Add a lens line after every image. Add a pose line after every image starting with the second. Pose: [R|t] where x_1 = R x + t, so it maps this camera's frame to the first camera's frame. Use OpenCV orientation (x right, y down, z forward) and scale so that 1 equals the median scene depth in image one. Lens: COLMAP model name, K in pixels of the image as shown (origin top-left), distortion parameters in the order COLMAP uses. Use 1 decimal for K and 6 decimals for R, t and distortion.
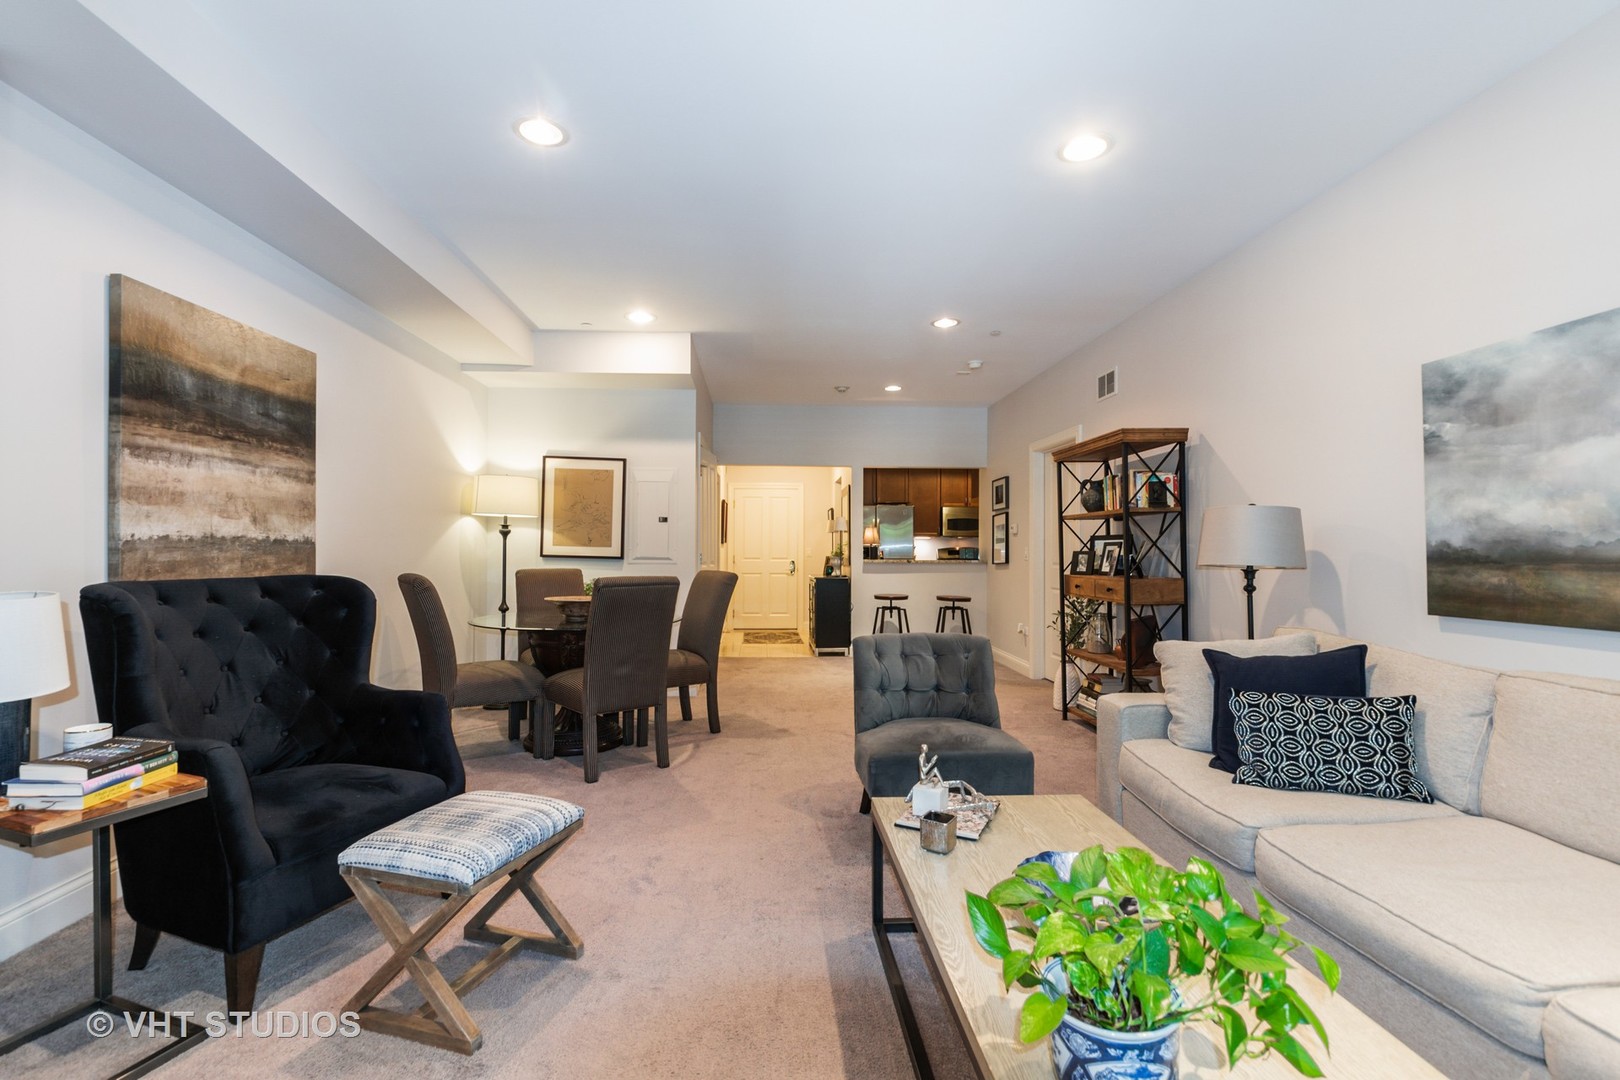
lens RADIAL K [[688.2, 0, 802.7], [0, 688.2, 542.6], [0, 0, 1]] dist [0.001333, 0.000168]
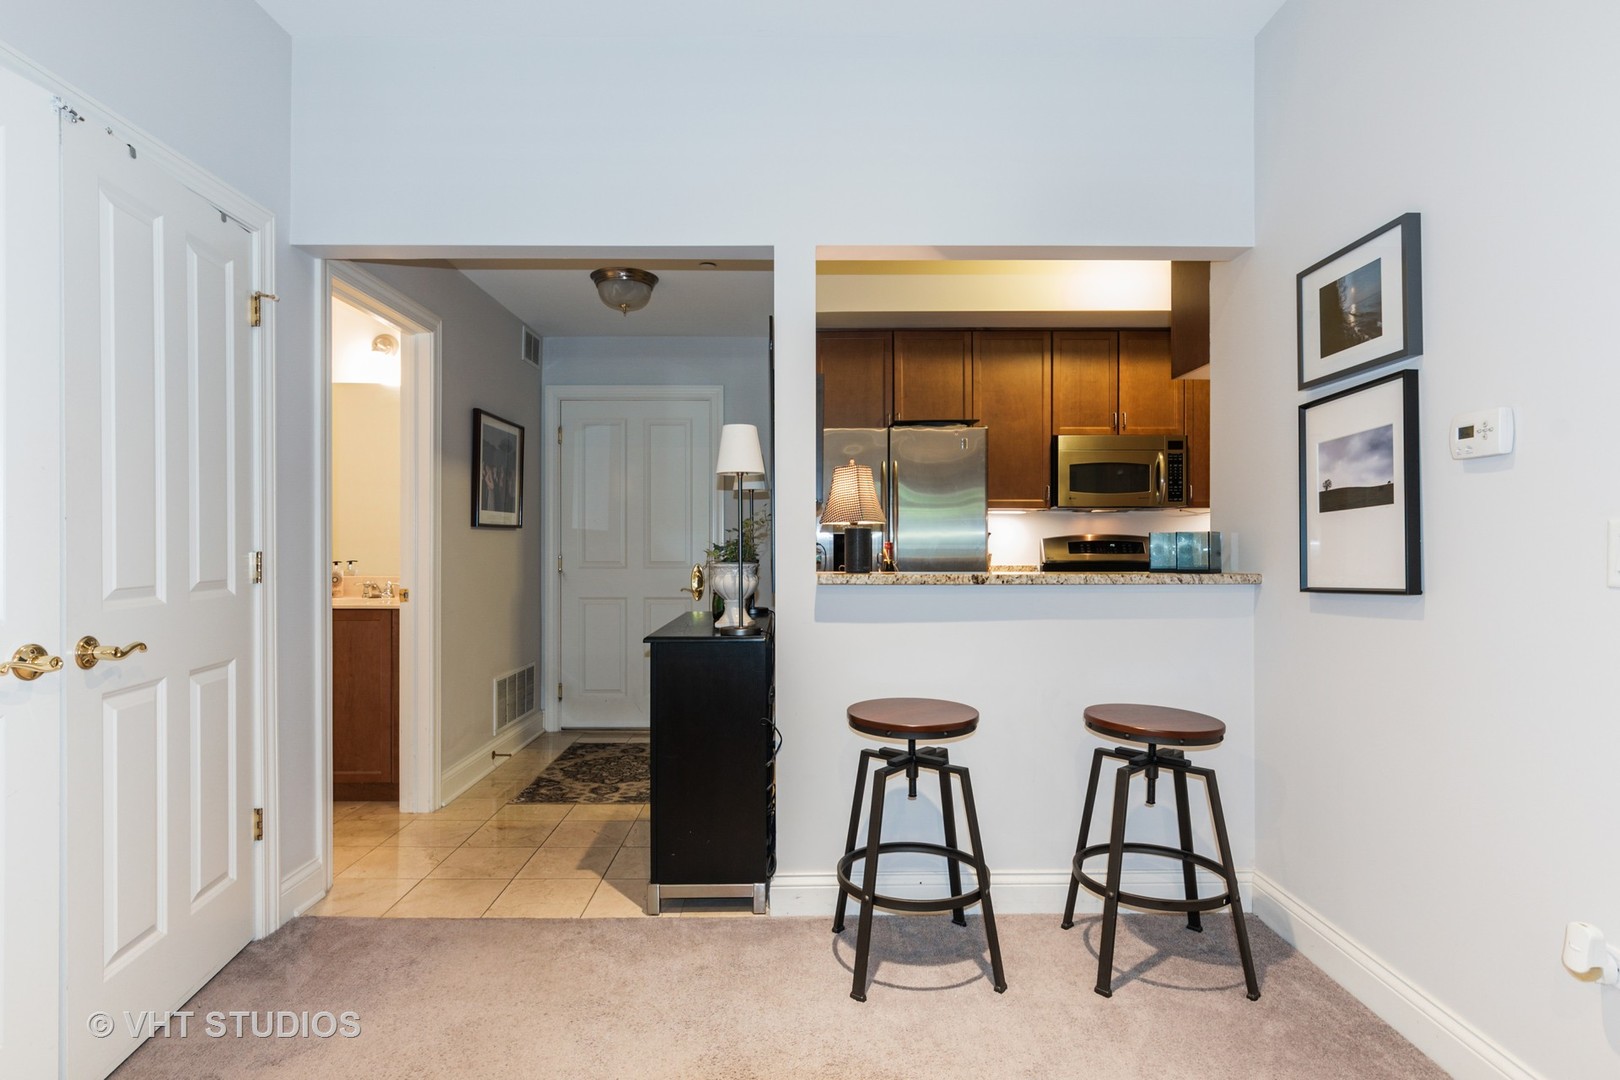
lens RADIAL K [[865.3, 0, 810.8], [0, 865.3, 539.2], [0, 0, 1]] dist [-0.001116, 0.000663]
pose [[0.999549, -0.005069, -0.029585, 0.079496], [0.005214, 0.999975, 0.004800, 0.006807], [0.029559, -0.004952, 0.999551, 0.531019]]
